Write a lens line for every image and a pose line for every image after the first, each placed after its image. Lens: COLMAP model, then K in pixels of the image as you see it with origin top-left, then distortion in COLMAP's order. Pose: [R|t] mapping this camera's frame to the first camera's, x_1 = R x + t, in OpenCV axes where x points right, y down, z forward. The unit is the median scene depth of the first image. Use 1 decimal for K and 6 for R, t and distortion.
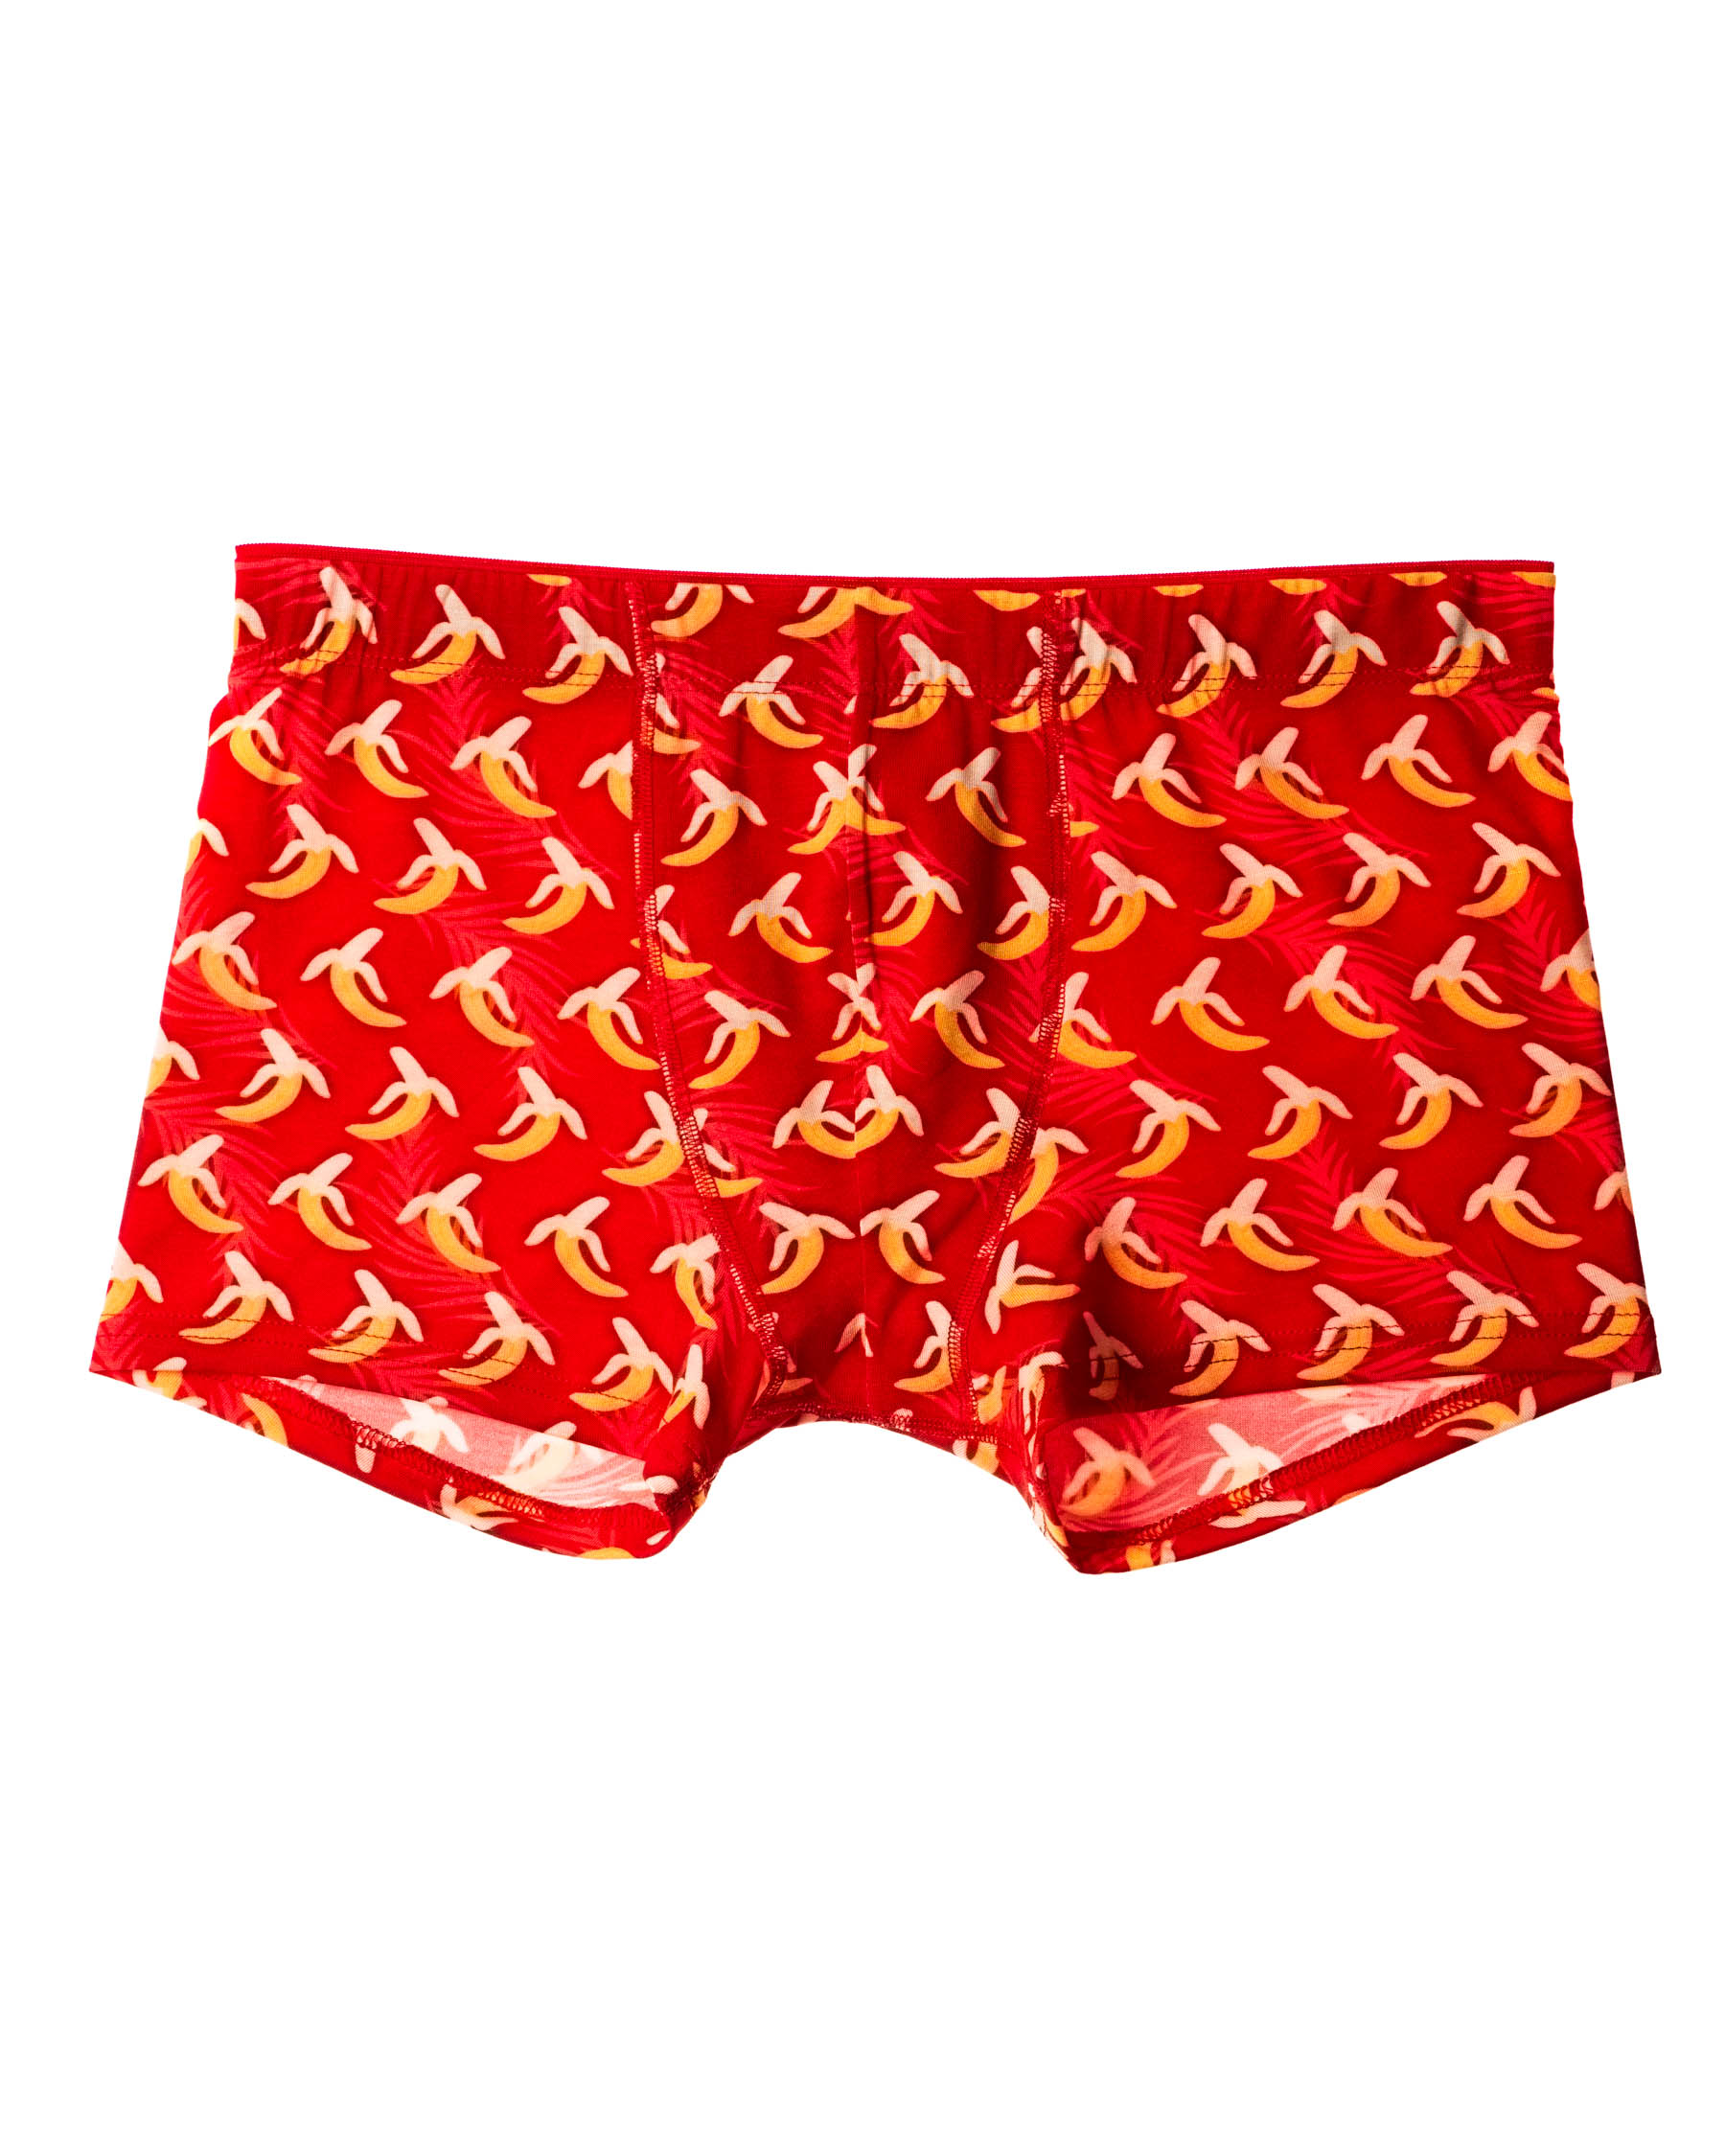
lens RADIAL K [[6013.0, 0, 874.5], [0, 6013.0, 1090.5], [0, 0, 1]] dist [0.101896, 0.000000]
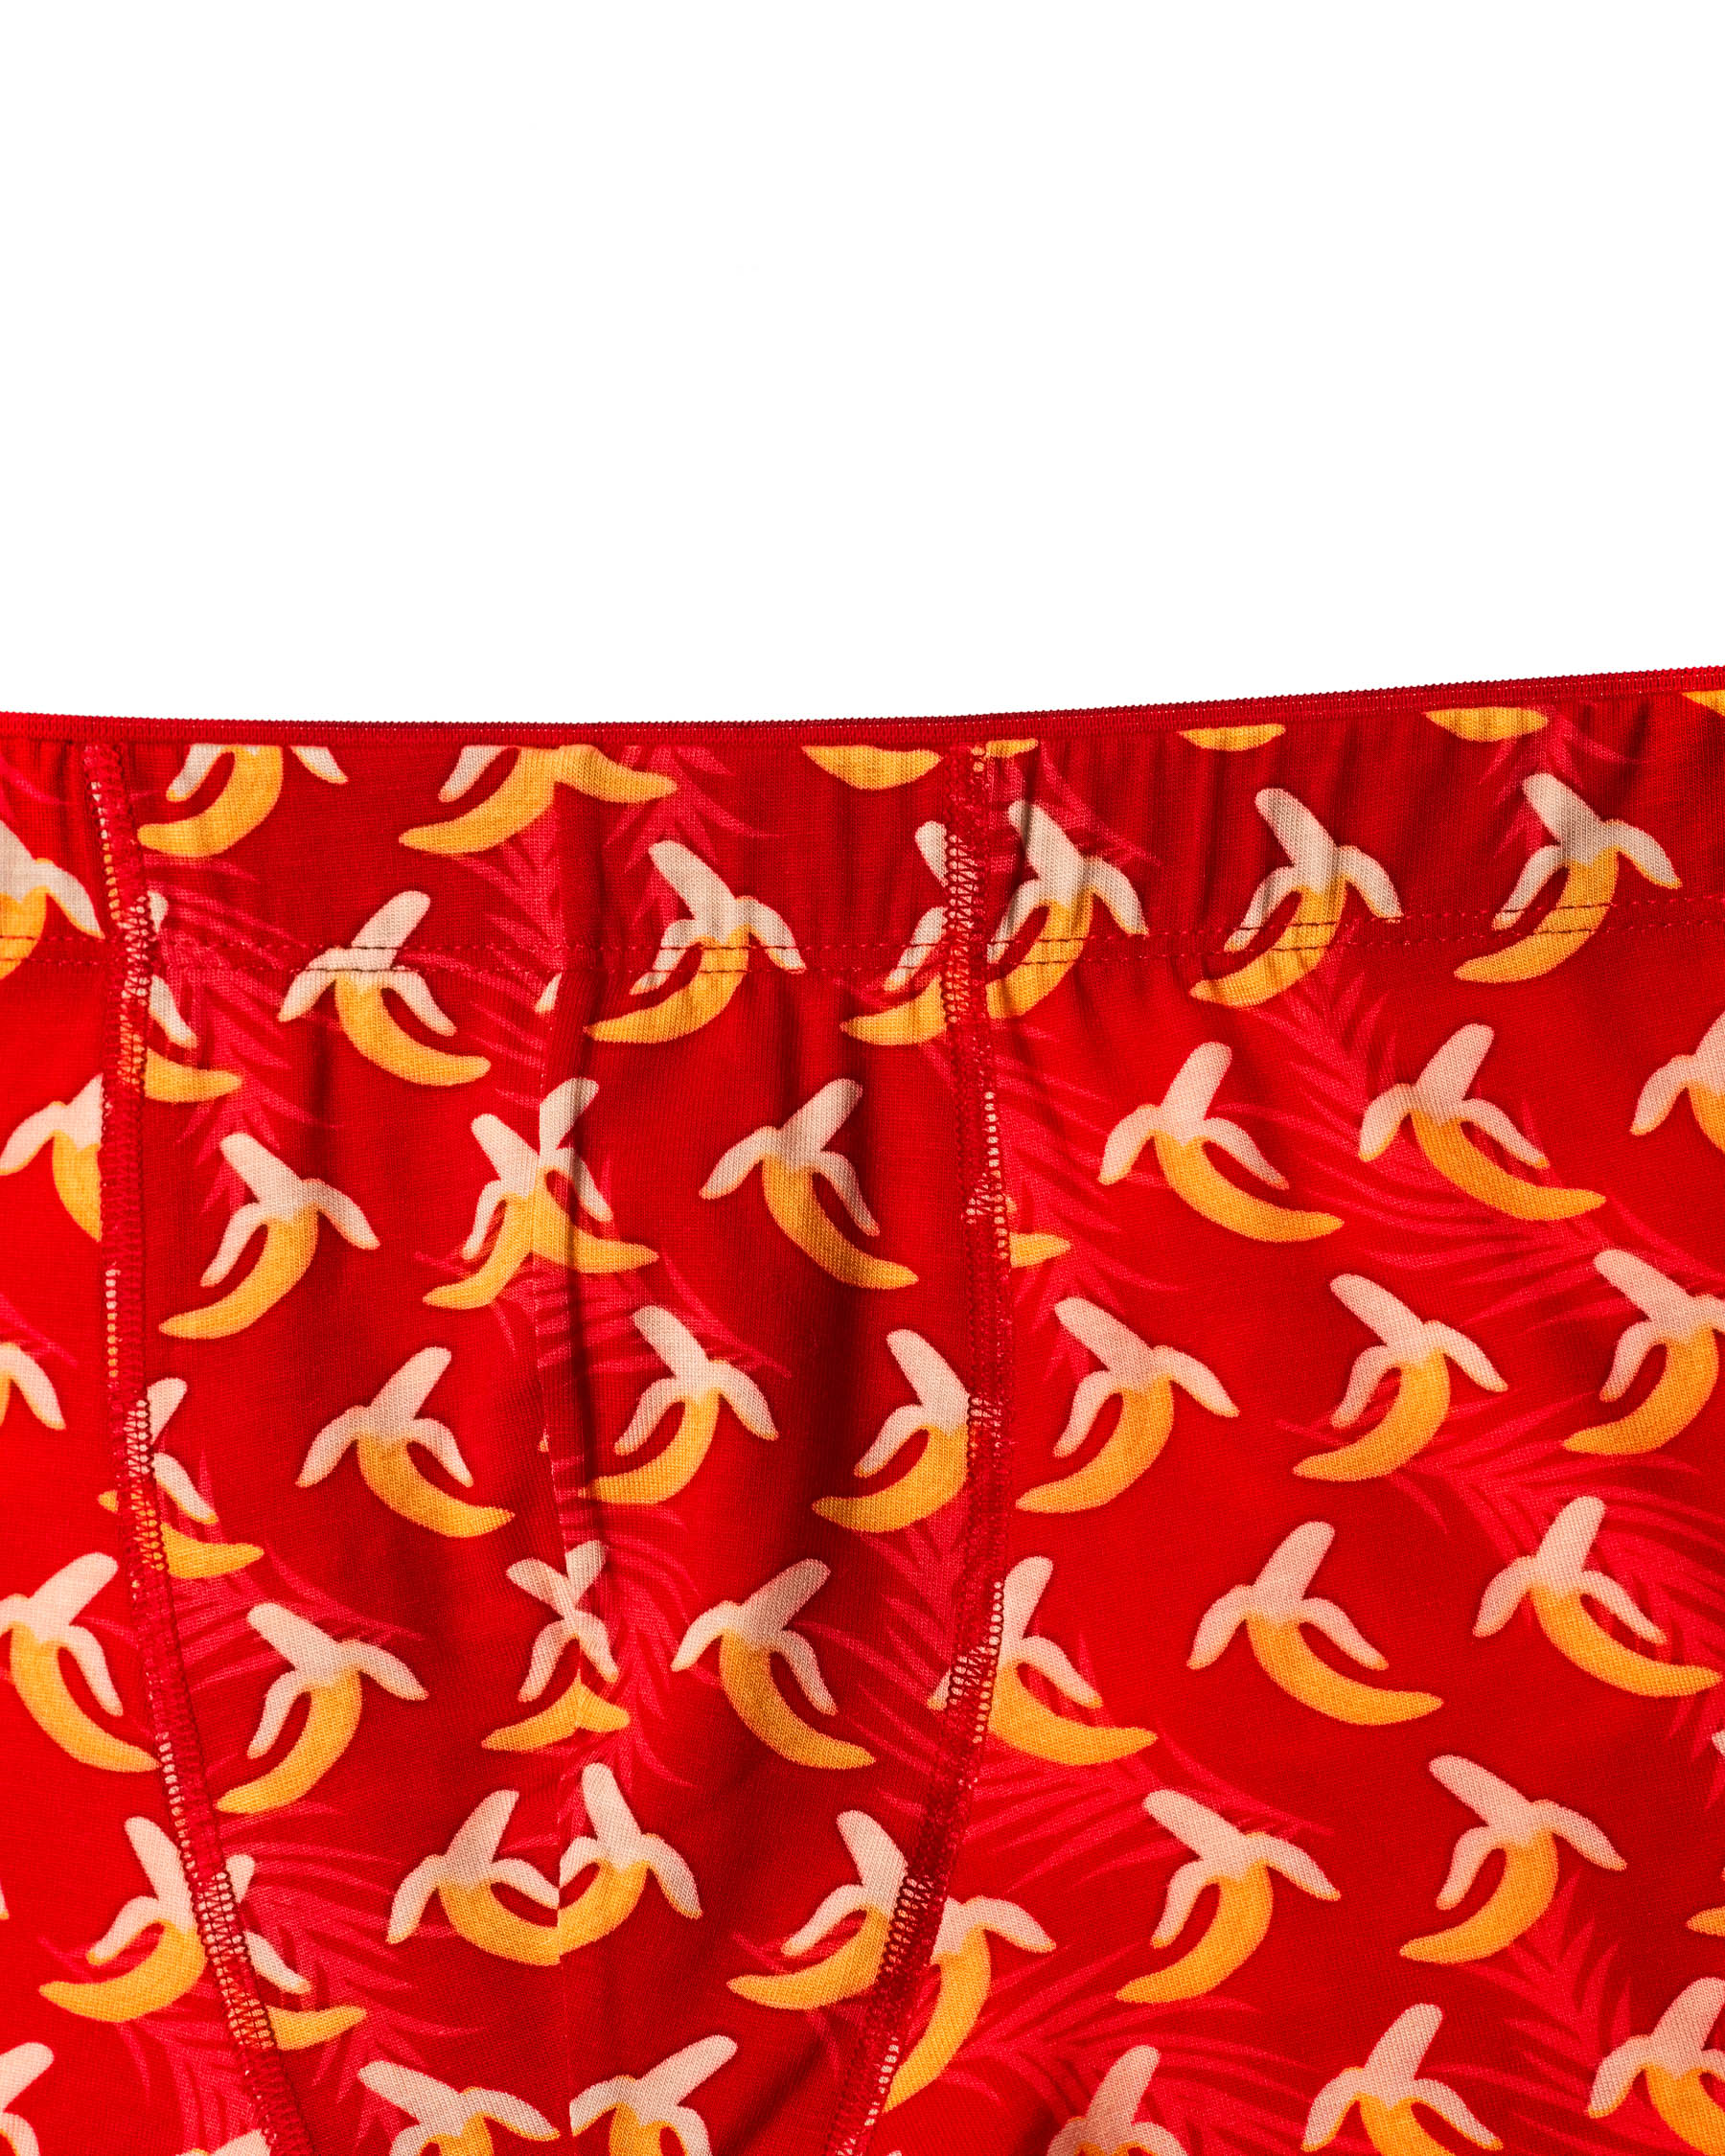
lens RADIAL K [[6013.0, 0, 852.6], [0, 6013.0, 1077.7], [0, 0, 1]] dist [0.101896, 0.000000]
pose [[0.997057, -0.019085, -0.074248, 0.055371], [0.018743, 0.999810, -0.005299, -0.054602], [0.074335, 0.003892, 0.997226, 0.528776]]
